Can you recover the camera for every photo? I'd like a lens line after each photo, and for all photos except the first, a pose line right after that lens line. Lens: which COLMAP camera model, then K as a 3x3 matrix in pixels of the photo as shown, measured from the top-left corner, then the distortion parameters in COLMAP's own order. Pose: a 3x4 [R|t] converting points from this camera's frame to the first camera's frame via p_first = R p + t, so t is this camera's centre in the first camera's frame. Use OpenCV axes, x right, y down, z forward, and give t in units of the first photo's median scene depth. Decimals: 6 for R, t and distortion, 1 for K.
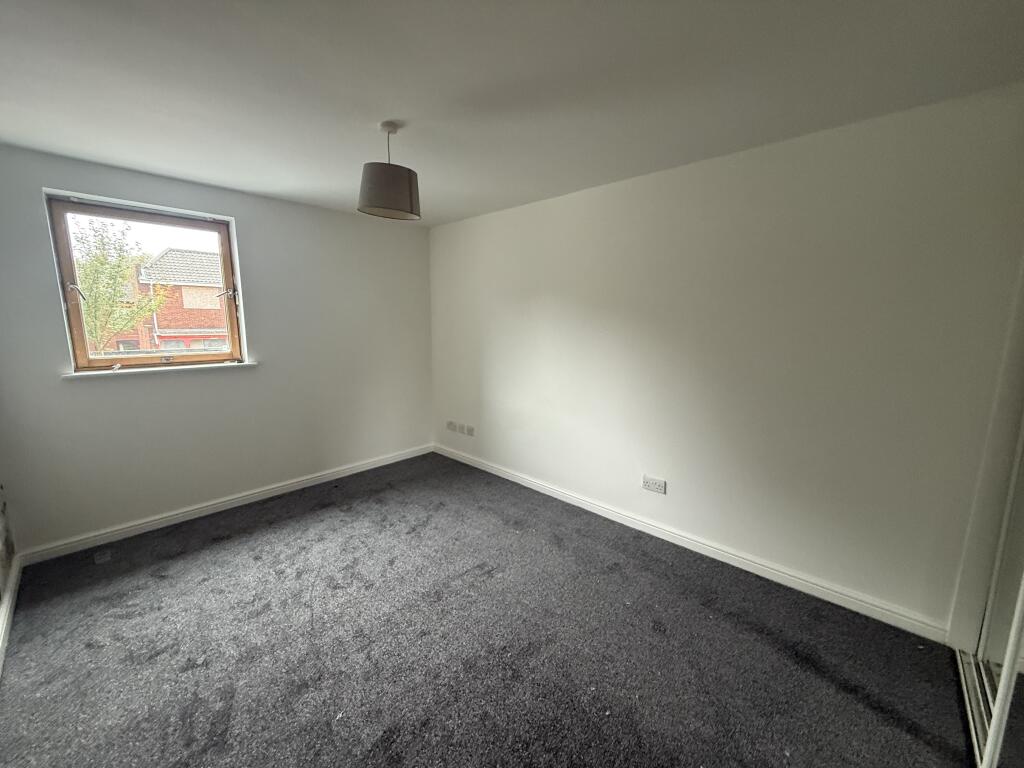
lens RADIAL K [[411.1, 0, 509.8], [0, 411.1, 390.2], [0, 0, 1]] dist [-0.000226, -0.000032]
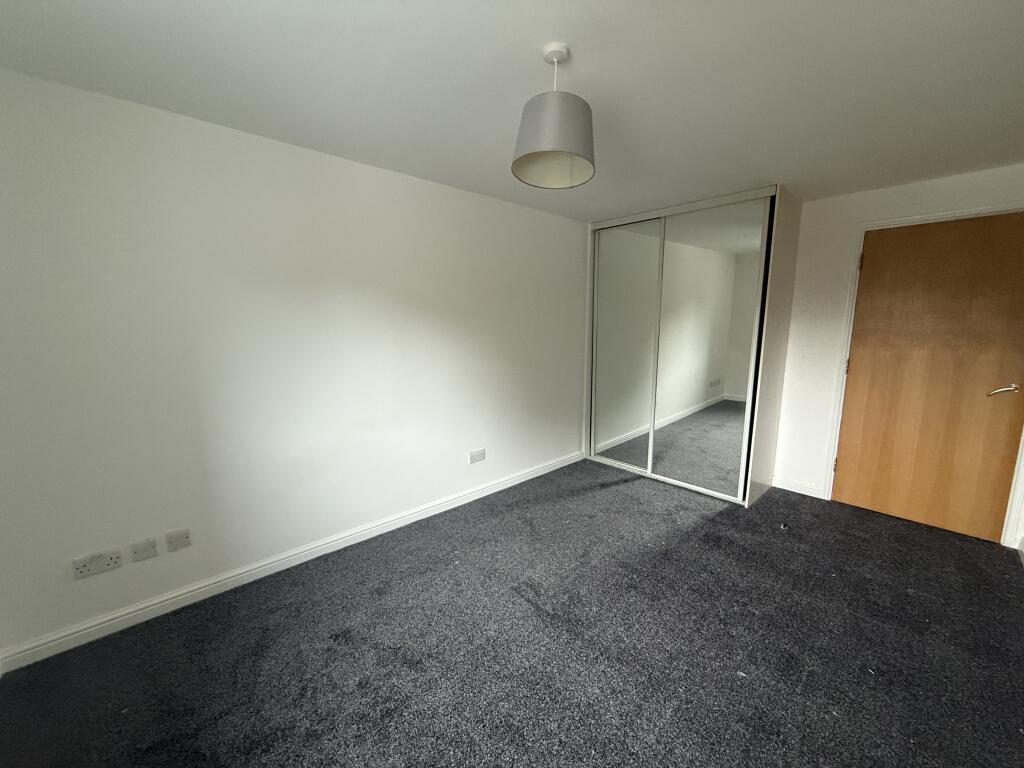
lens RADIAL K [[411.1, 0, 514.9], [0, 411.1, 384.0], [0, 0, 1]] dist [-0.000226, -0.000032]
pose [[0.045942, -0.160598, 0.985950, -0.636323], [0.166918, 0.974350, 0.150931, -0.110618], [-0.984900, 0.157639, 0.071570, 0.622641]]
